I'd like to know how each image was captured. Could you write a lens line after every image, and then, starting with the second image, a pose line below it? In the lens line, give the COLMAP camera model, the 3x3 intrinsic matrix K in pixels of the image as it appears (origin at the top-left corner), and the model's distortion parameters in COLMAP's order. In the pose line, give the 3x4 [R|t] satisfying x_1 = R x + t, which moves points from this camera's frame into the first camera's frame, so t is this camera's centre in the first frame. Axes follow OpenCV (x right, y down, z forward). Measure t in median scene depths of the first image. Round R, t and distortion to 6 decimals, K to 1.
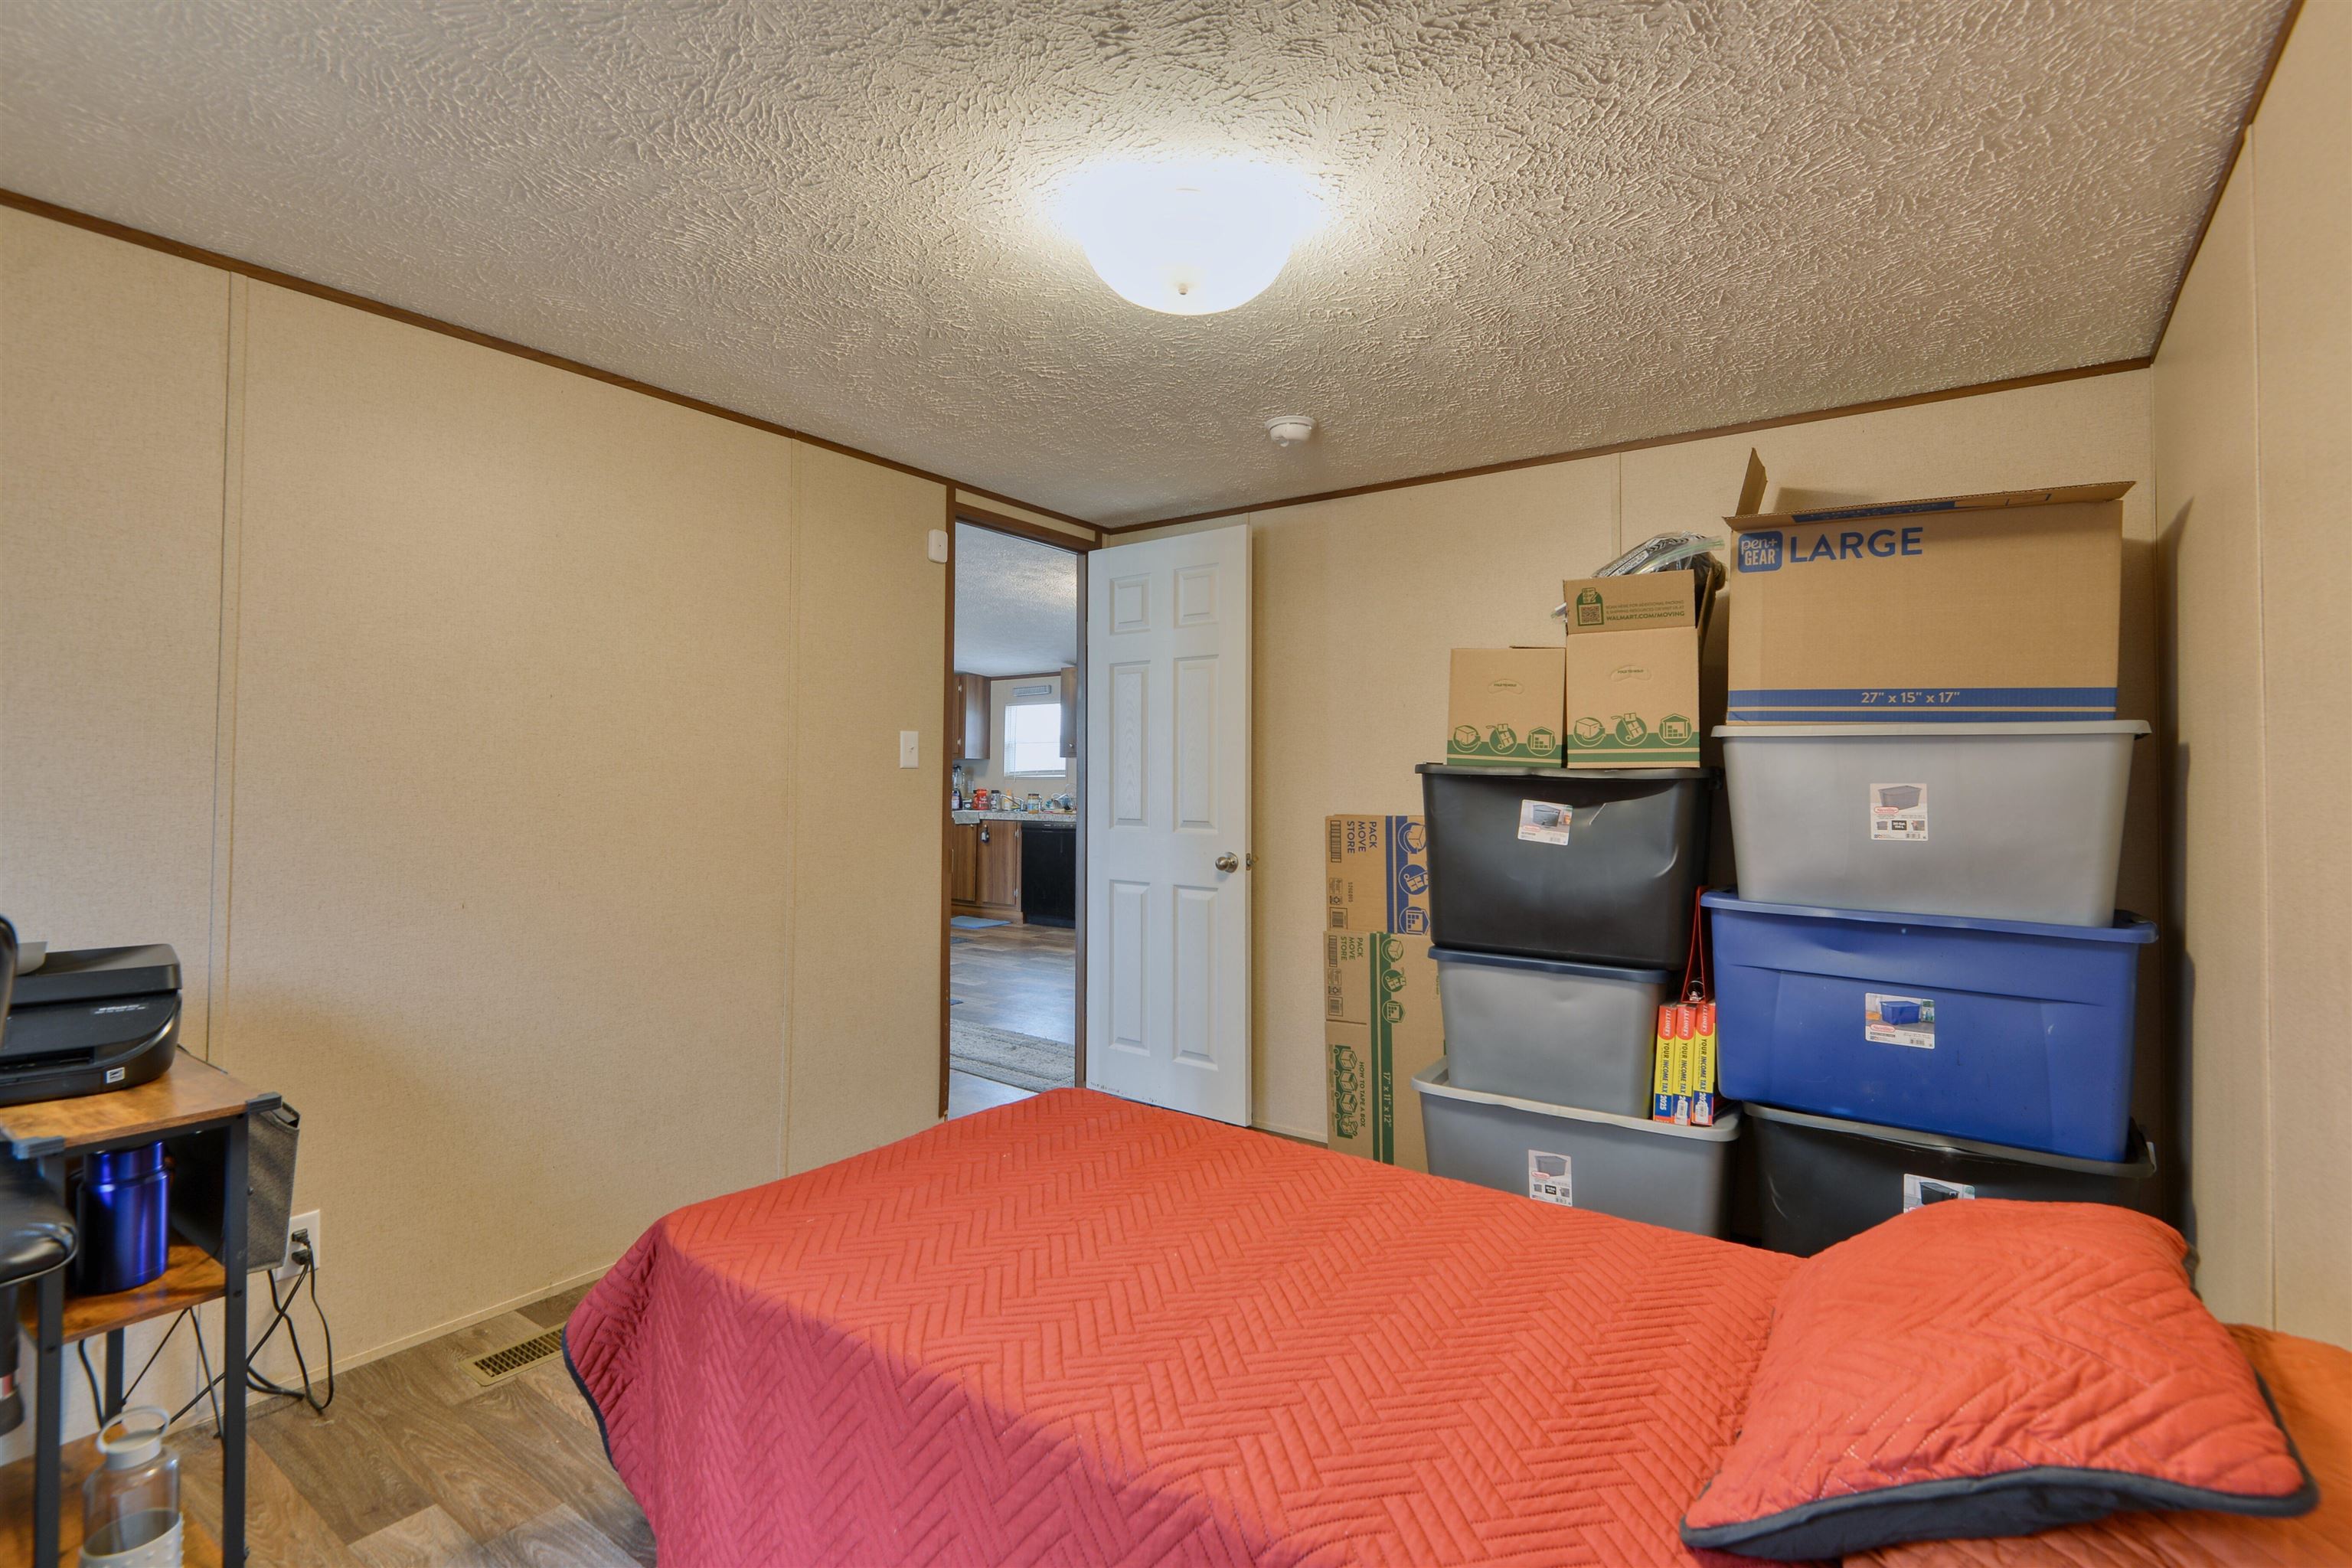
lens RADIAL K [[1077.9, 0, 1169.5], [0, 1077.9, 773.0], [0, 0, 1]] dist [-0.015229, -0.000370]
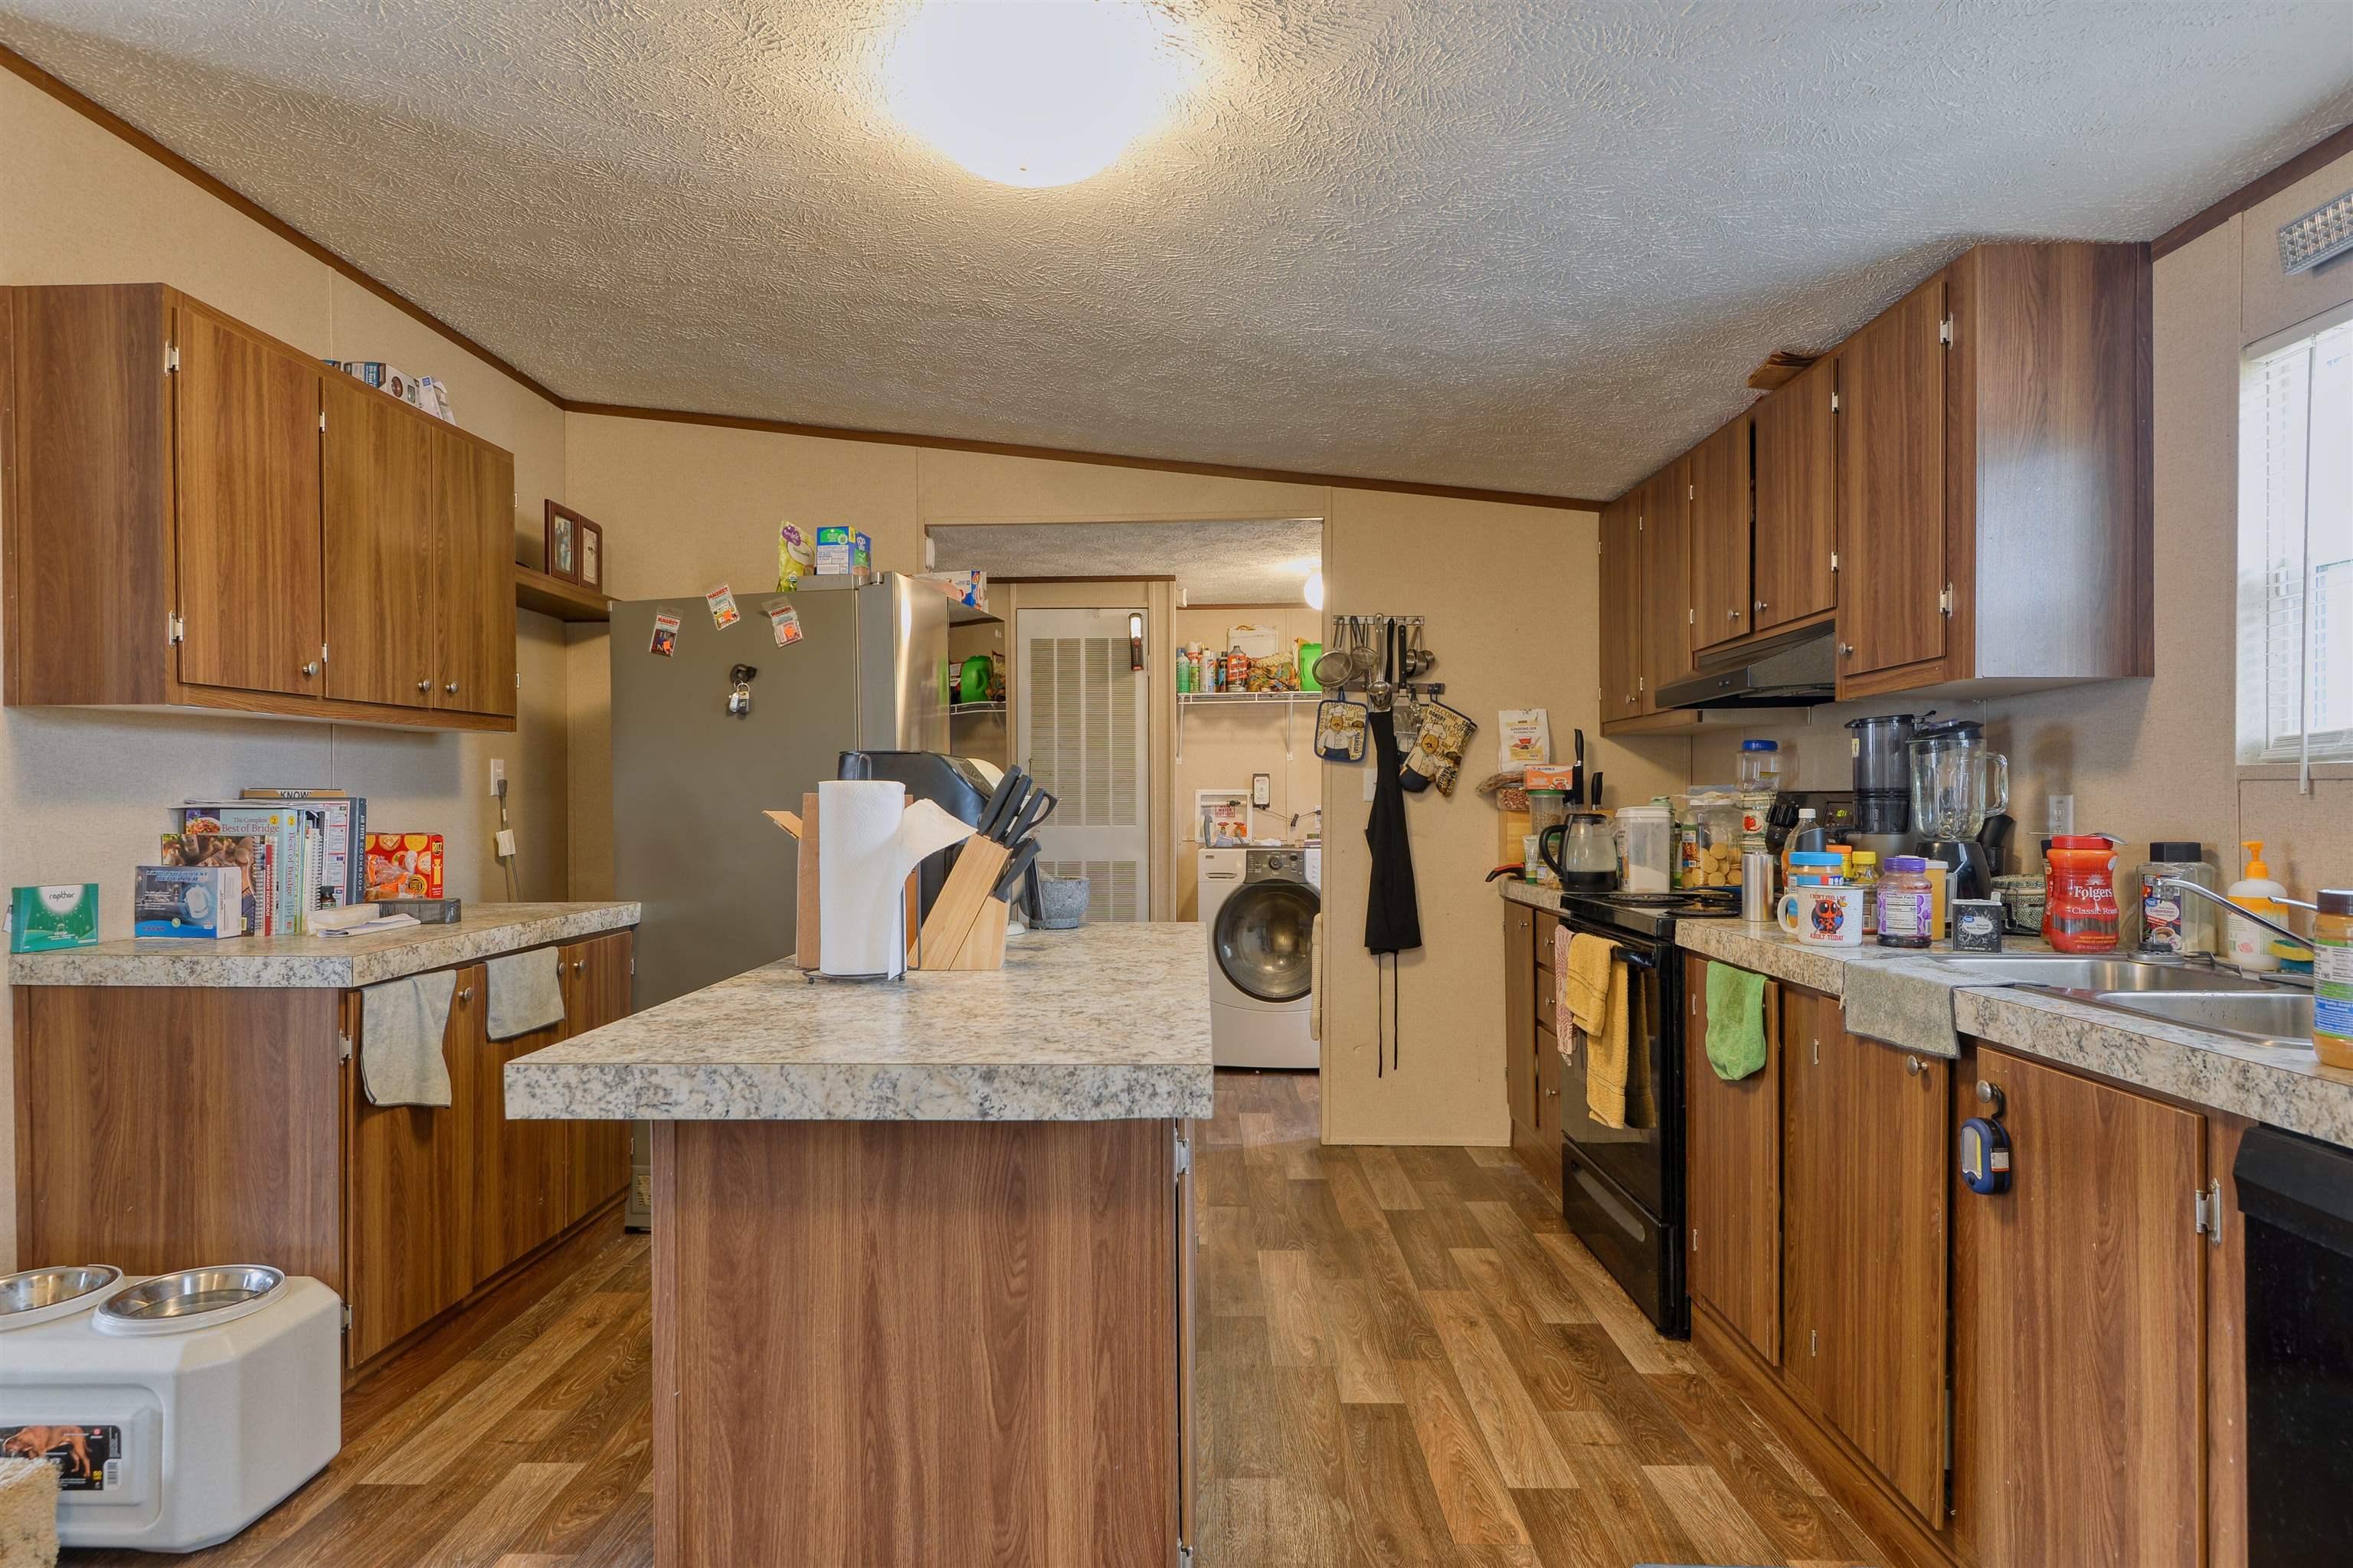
lens RADIAL K [[1294.3, 0, 1180.9], [0, 1294.3, 799.0], [0, 0, 1]] dist [-0.005944, -0.004204]
pose [[0.567972, -0.010877, -0.822976, -0.084148], [0.016171, 0.999867, -0.002055, 0.006658], [0.822889, -0.012142, 0.568072, 0.792204]]
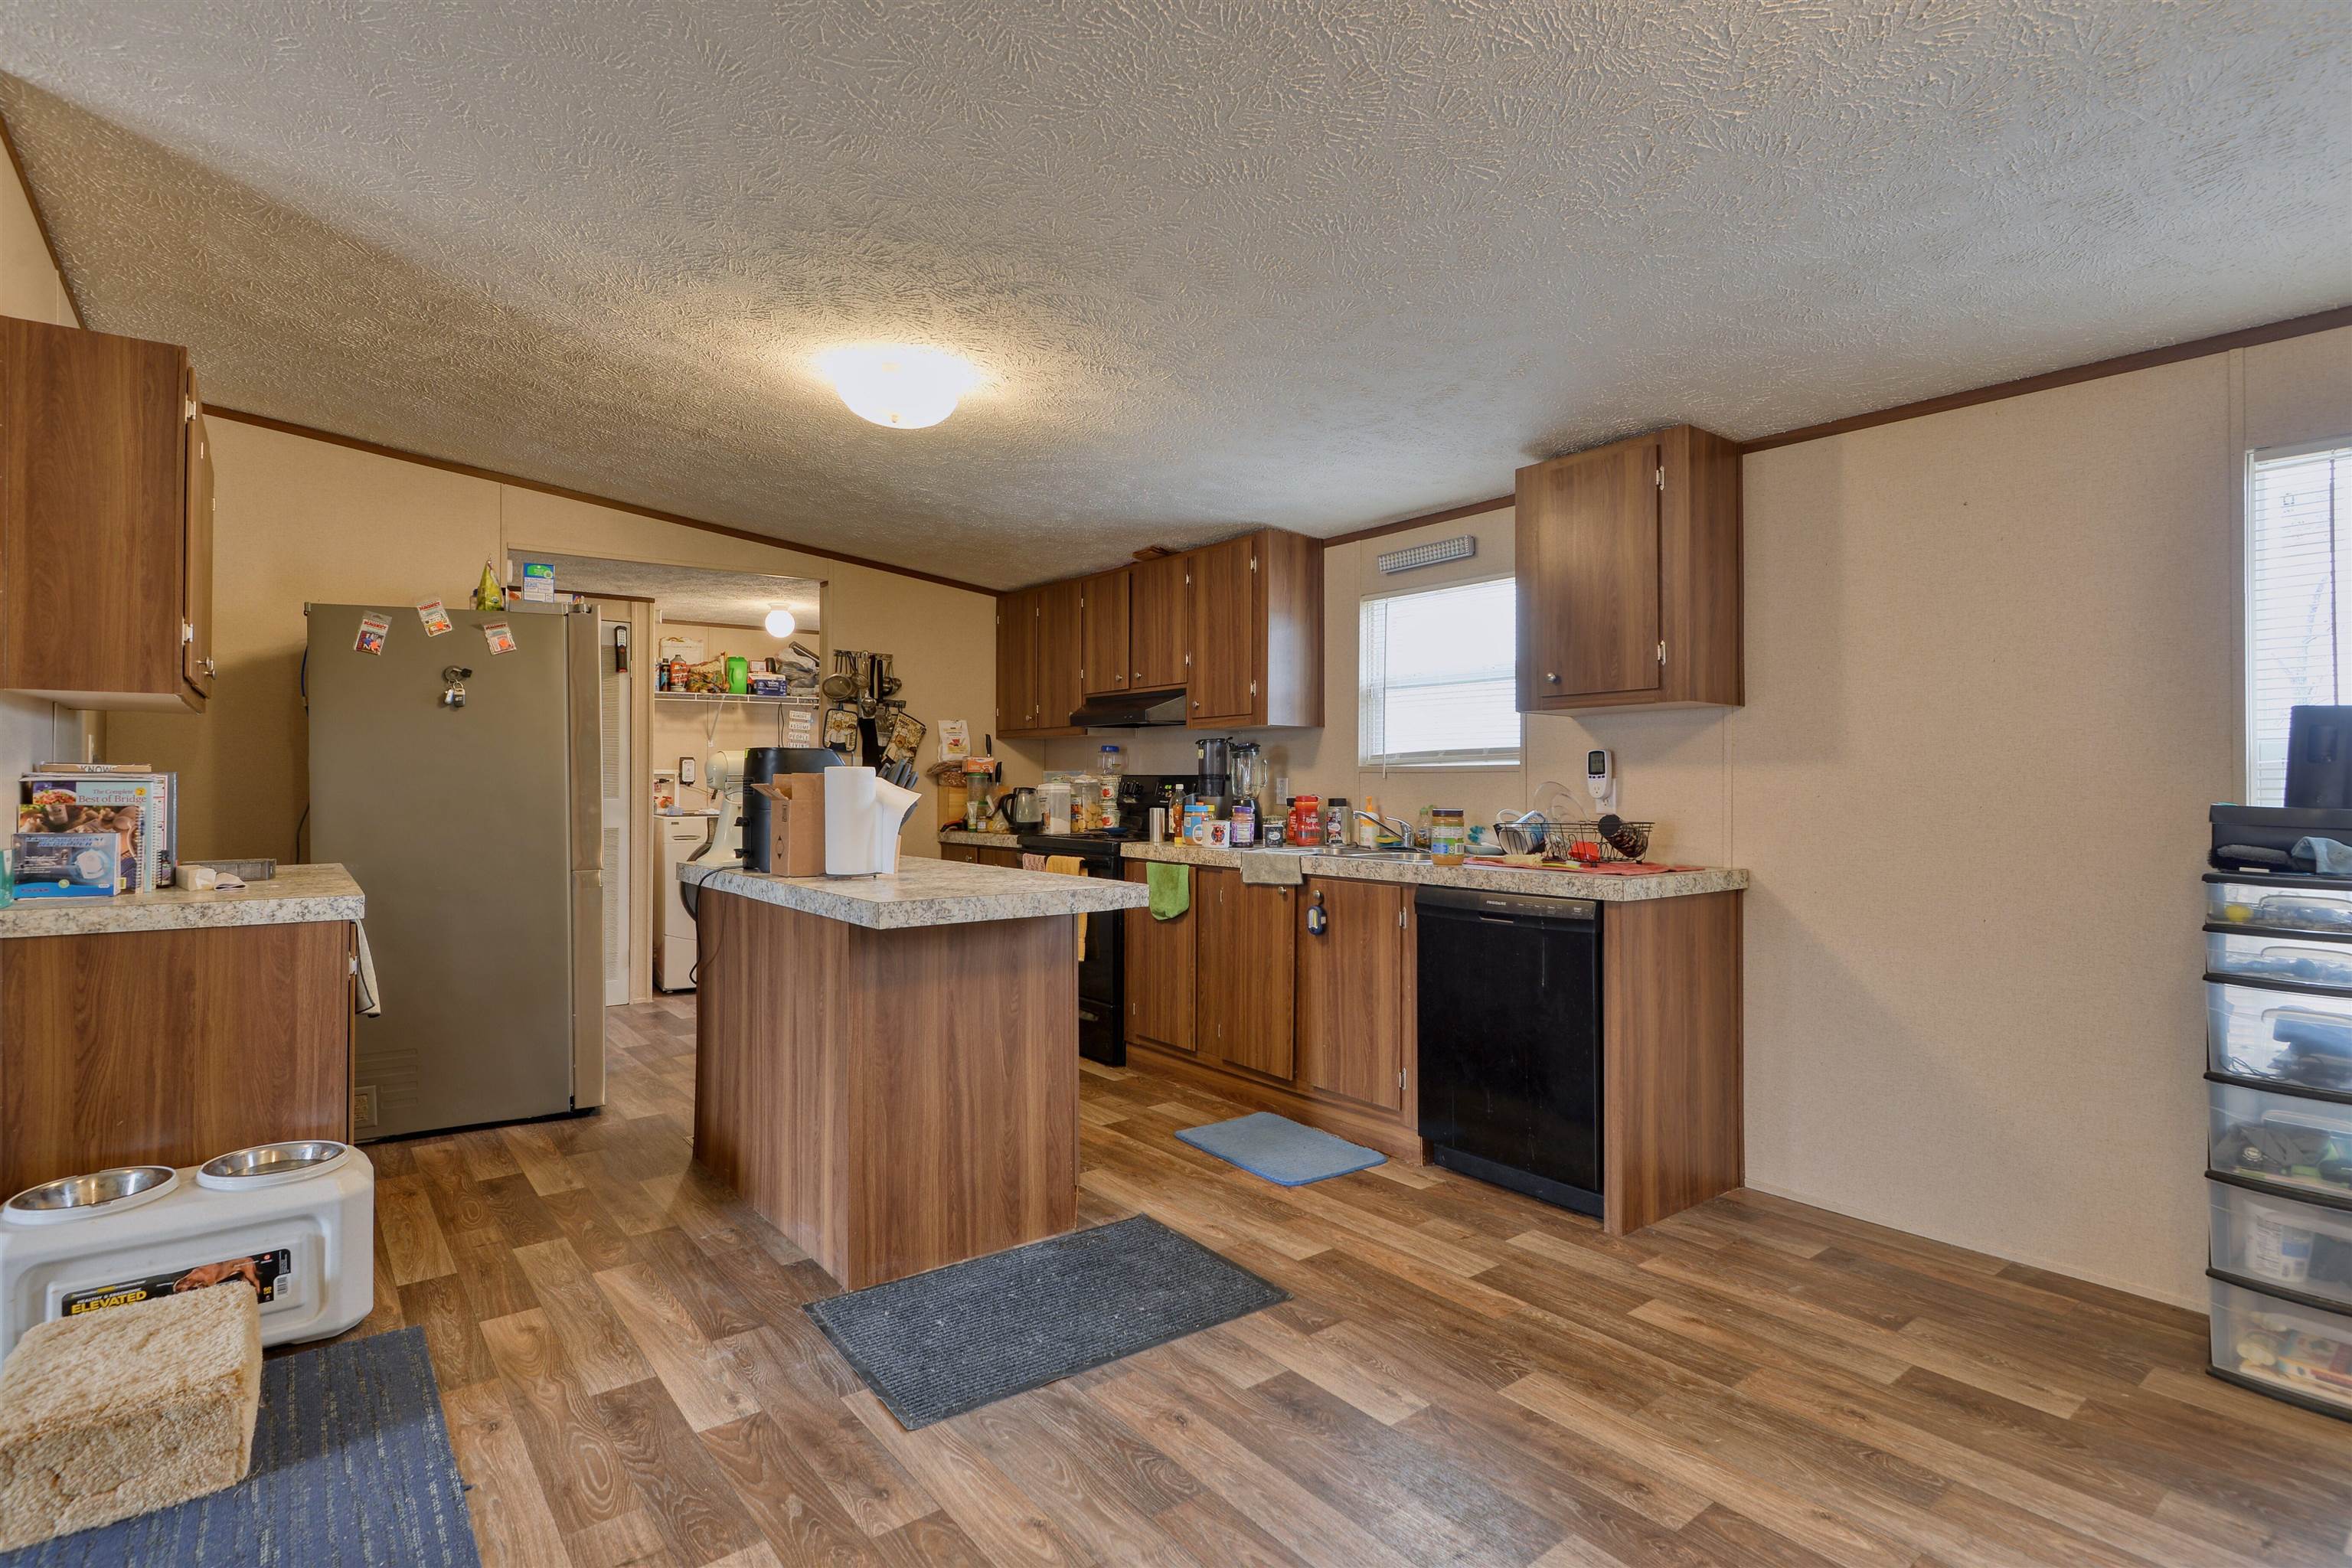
lens RADIAL K [[1140.2, 0, 1173.2], [0, 1140.2, 772.5], [0, 0, 1]] dist [-0.011832, -0.000038]
pose [[0.960387, -0.007953, -0.278557, -0.104659], [0.008799, 0.999960, 0.001786, 0.004364], [0.278531, -0.004166, 0.960418, 0.582863]]
